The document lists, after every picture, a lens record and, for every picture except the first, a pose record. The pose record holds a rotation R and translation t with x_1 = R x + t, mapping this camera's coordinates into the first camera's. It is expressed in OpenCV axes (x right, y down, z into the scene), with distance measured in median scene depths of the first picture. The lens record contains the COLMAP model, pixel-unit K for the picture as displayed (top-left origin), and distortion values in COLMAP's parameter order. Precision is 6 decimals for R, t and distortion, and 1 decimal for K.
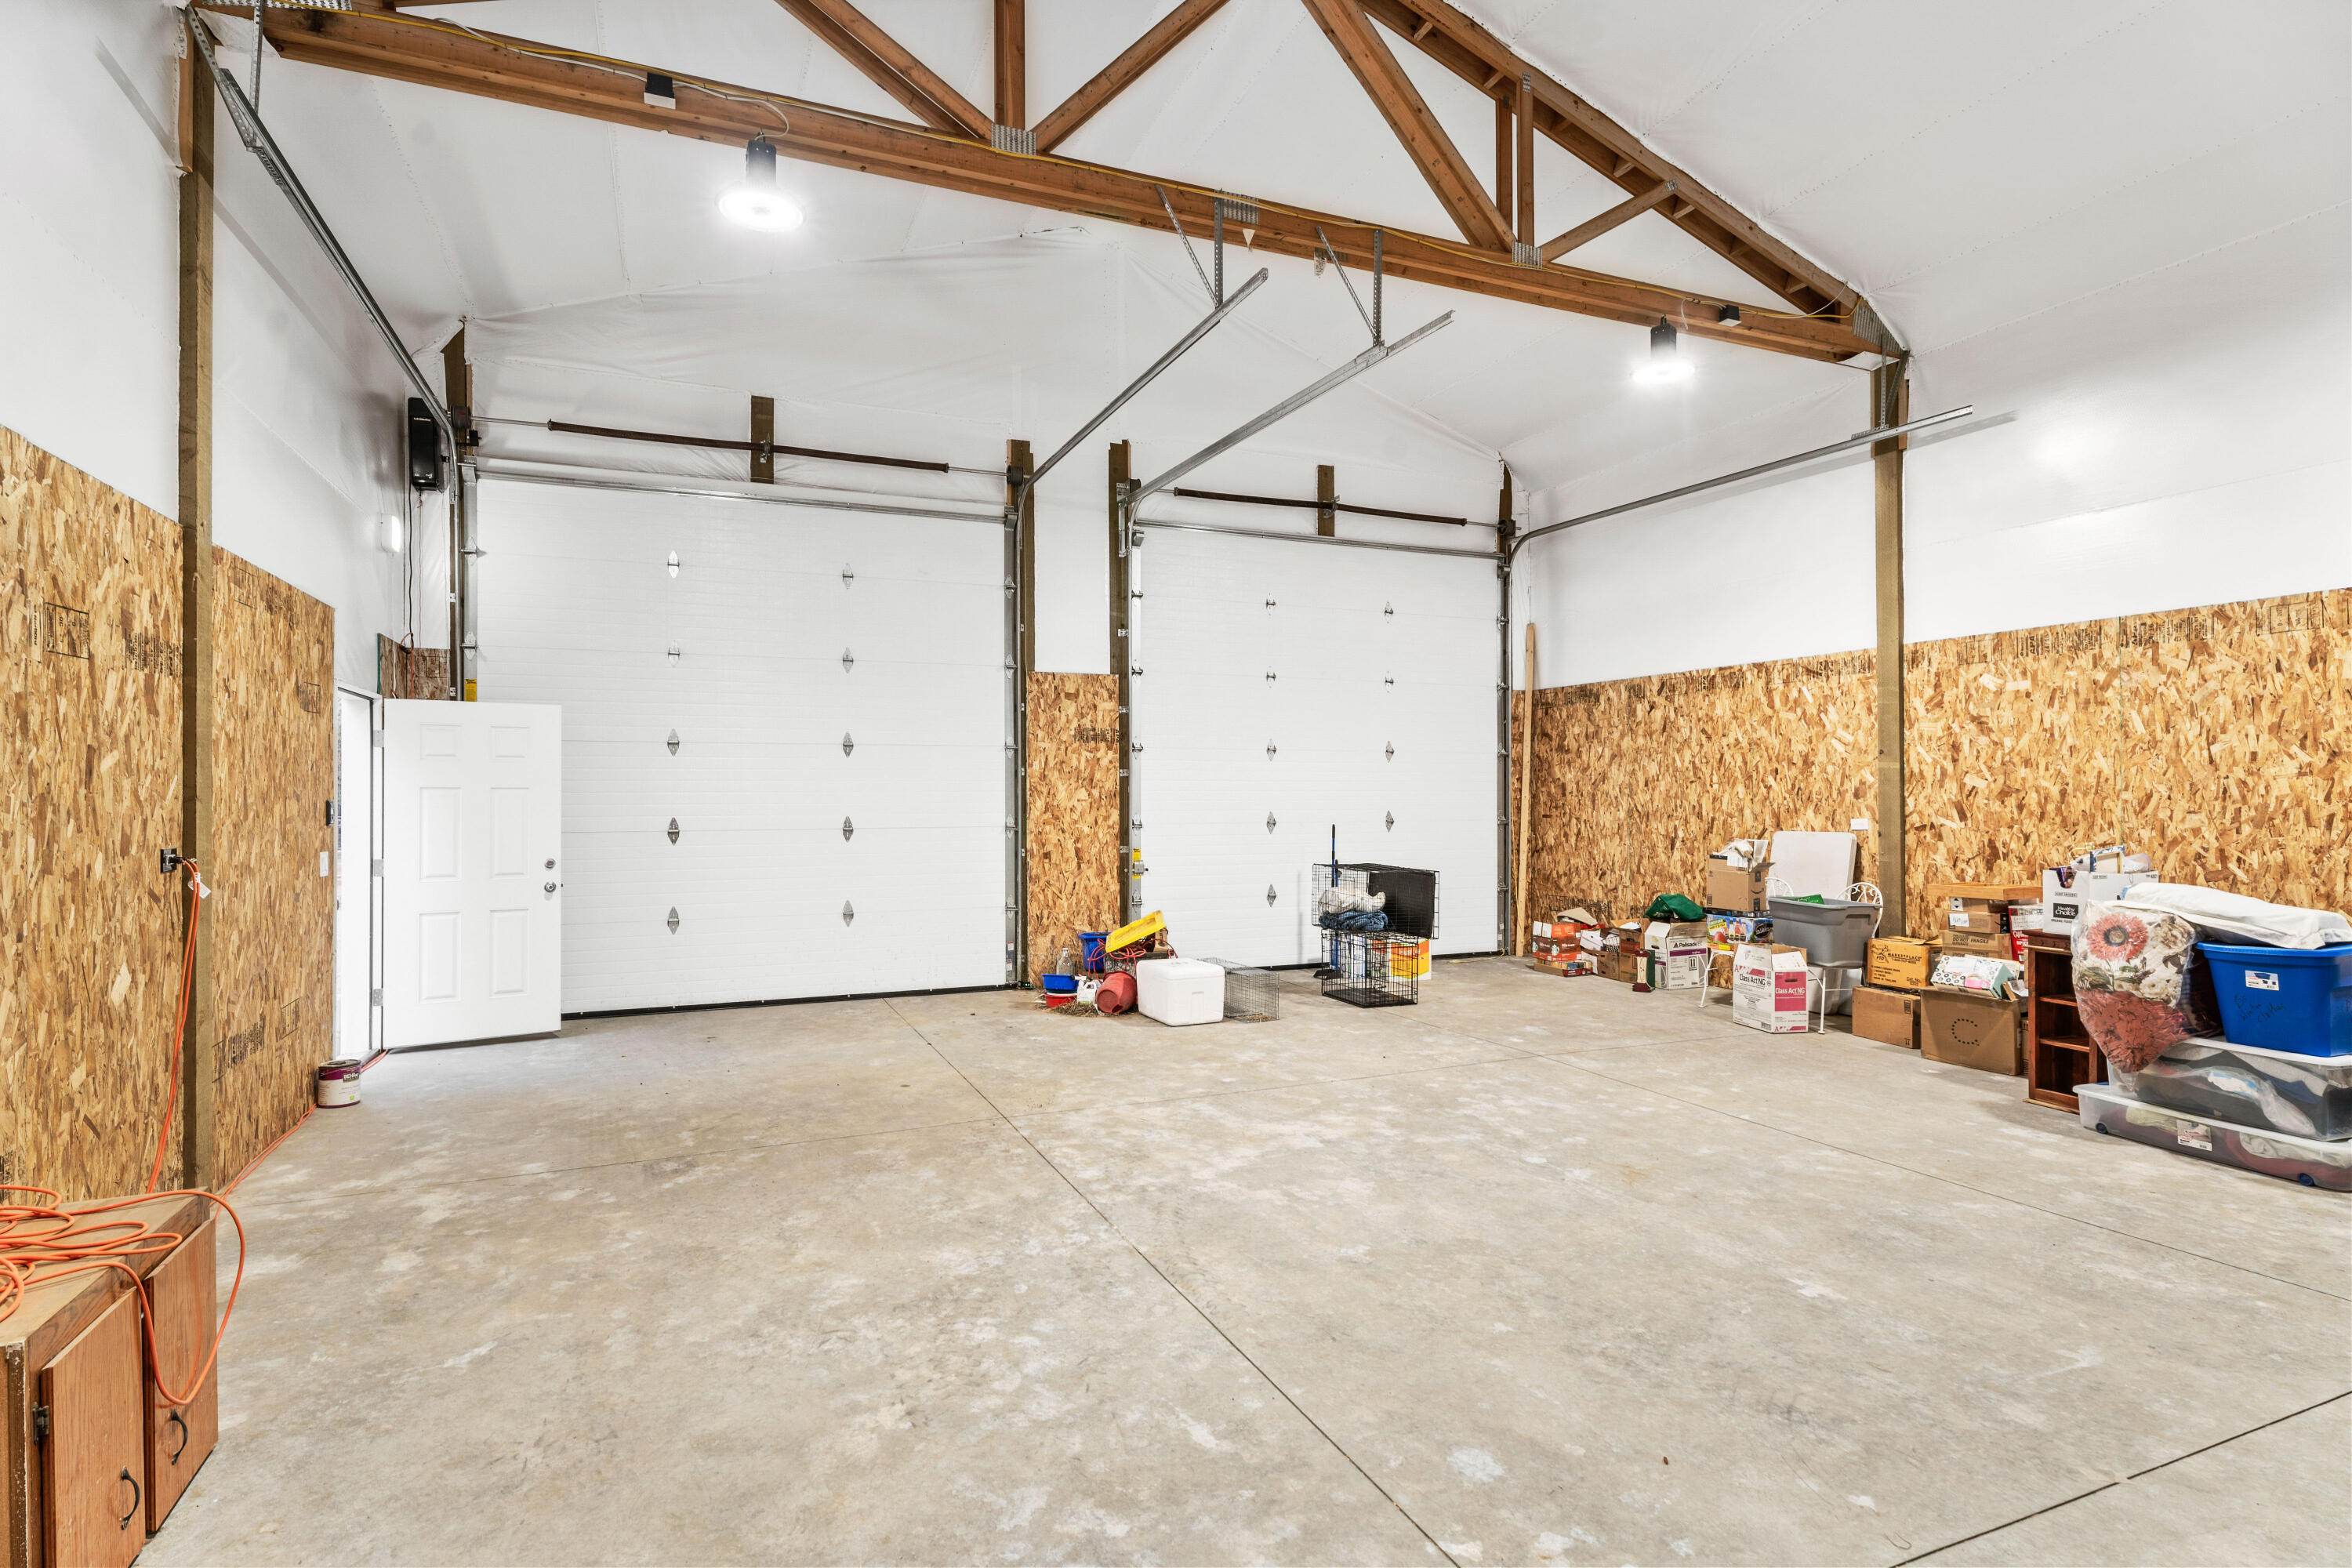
lens RADIAL K [[1169.4, 0, 1173.2], [0, 1169.4, 795.1], [0, 0, 1]] dist [-0.000921, 0.002997]
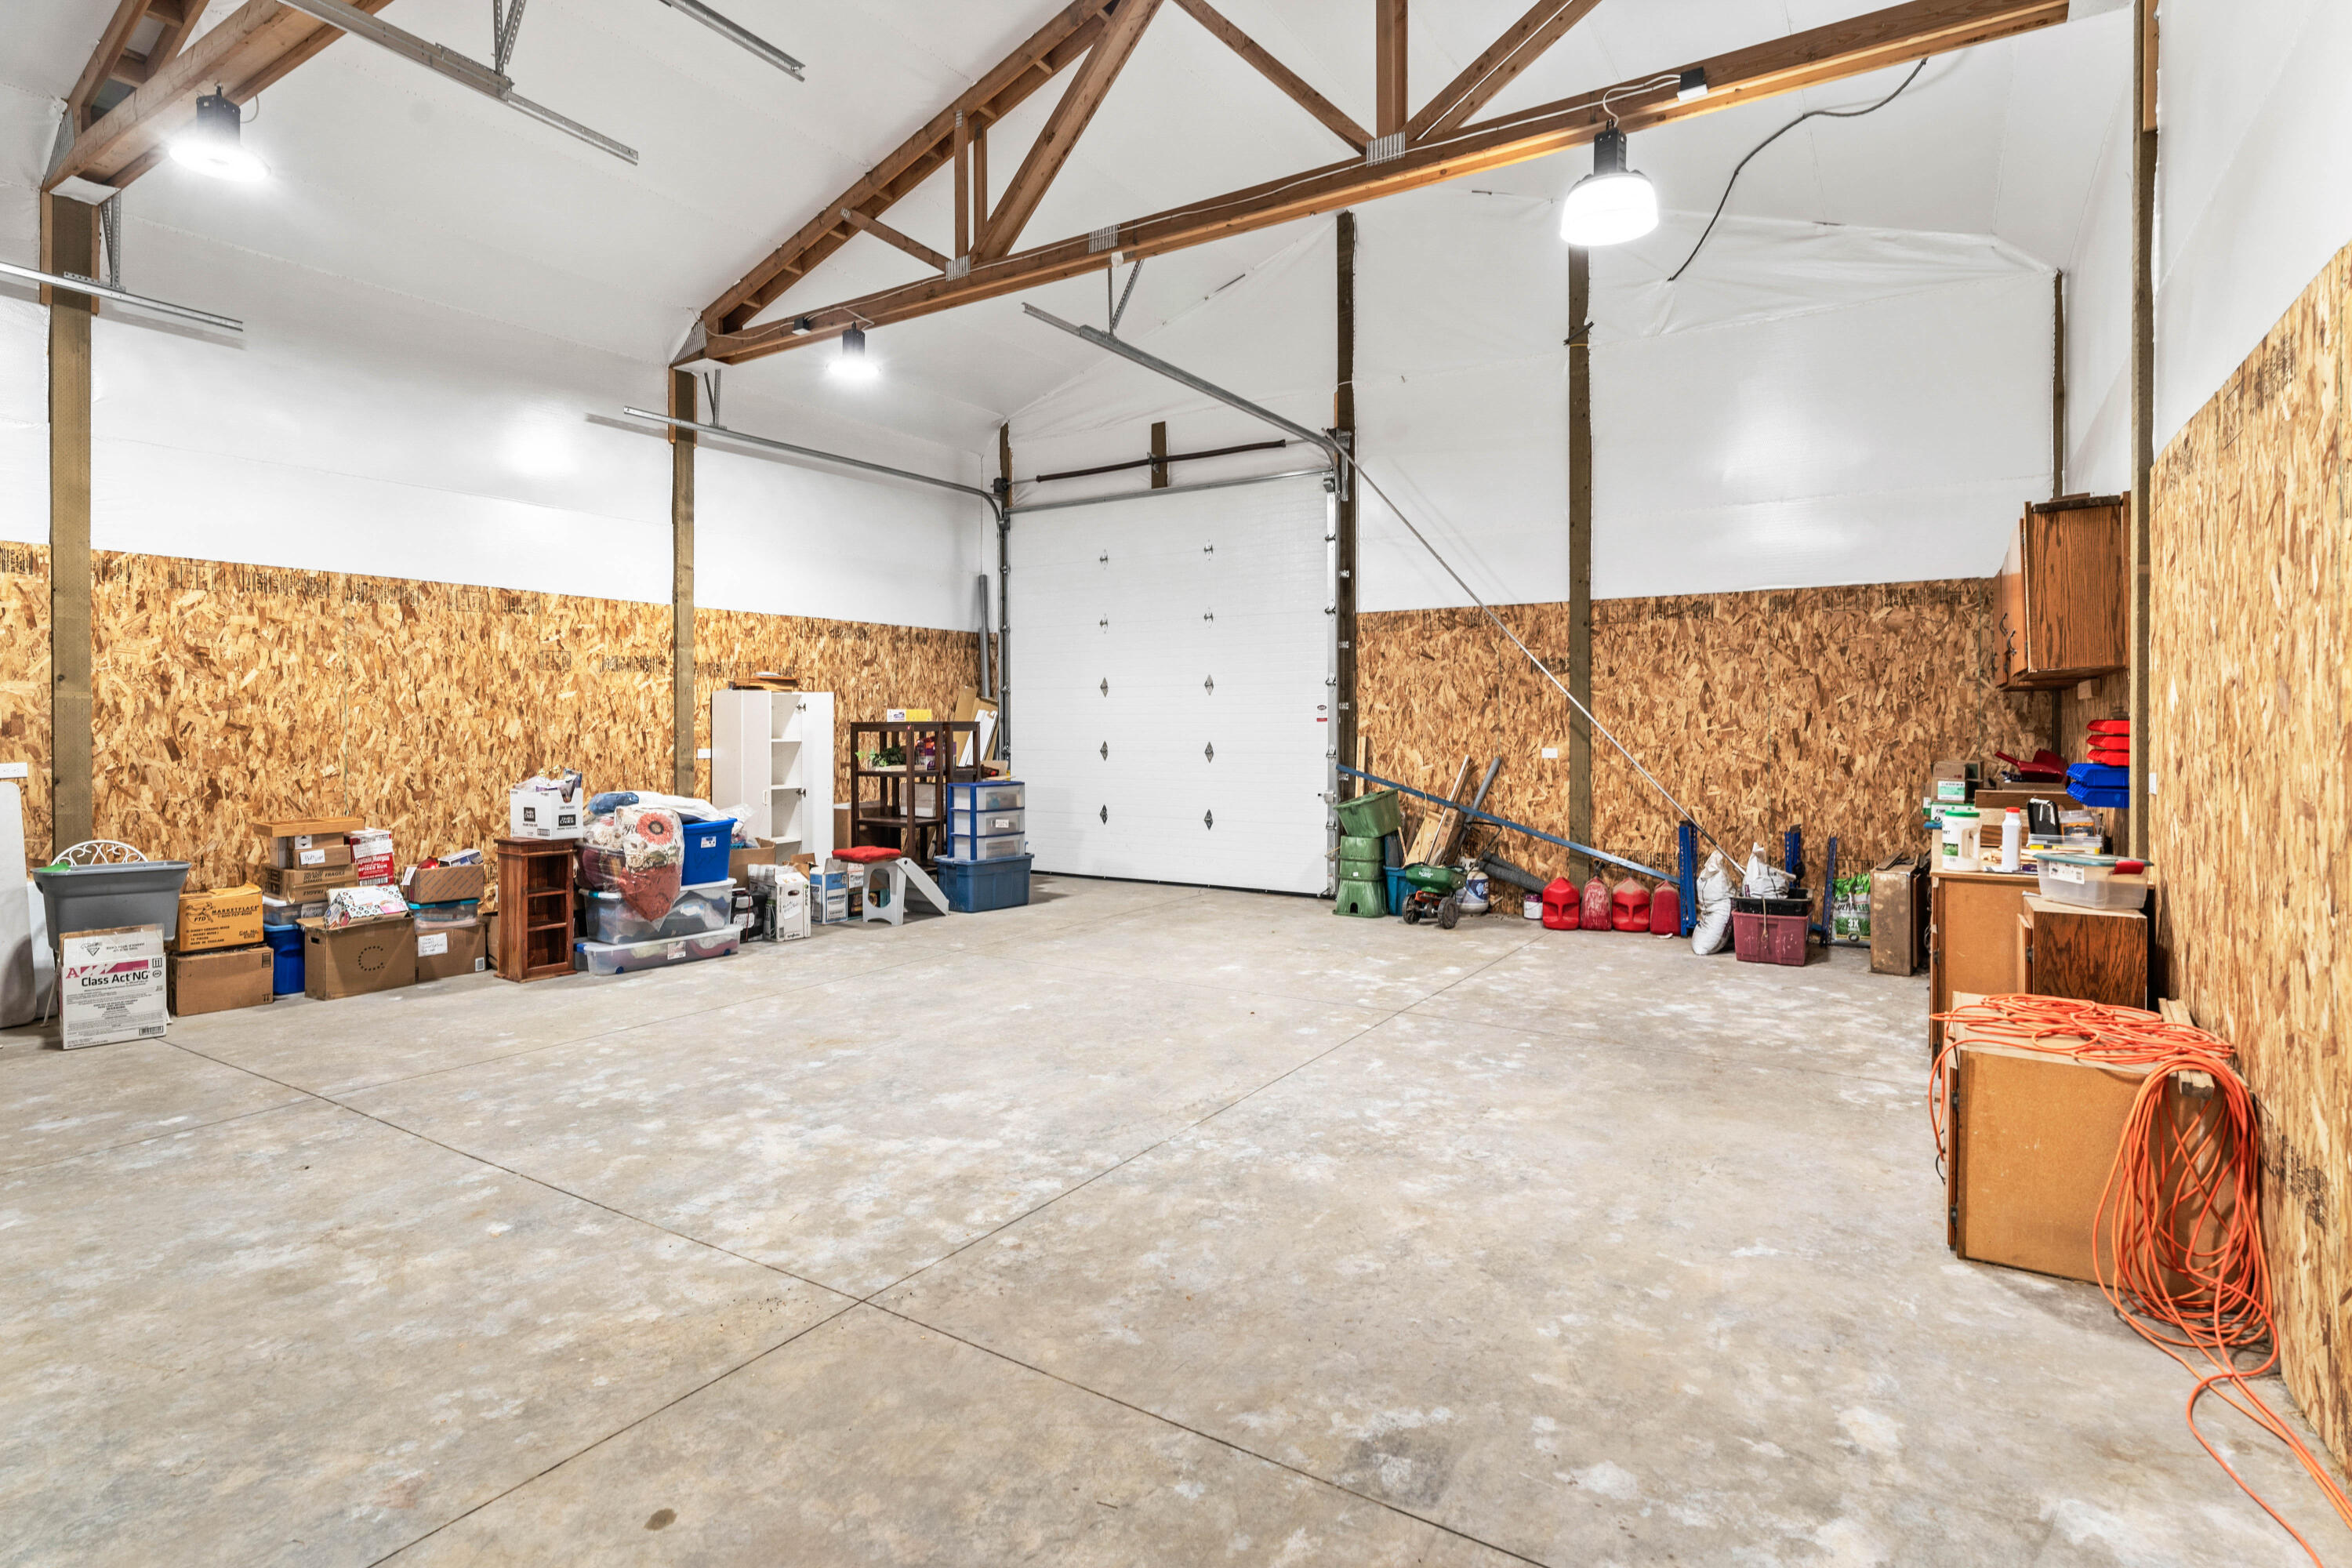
lens RADIAL K [[1169.4, 0, 1167.6], [0, 1169.4, 723.6], [0, 0, 1]] dist [-0.000921, 0.002997]
pose [[-0.561807, 0.006219, 0.827245, -0.757551], [0.002126, 0.999979, -0.006074, 0.001551], [-0.827265, -0.001654, -0.561809, 1.305641]]
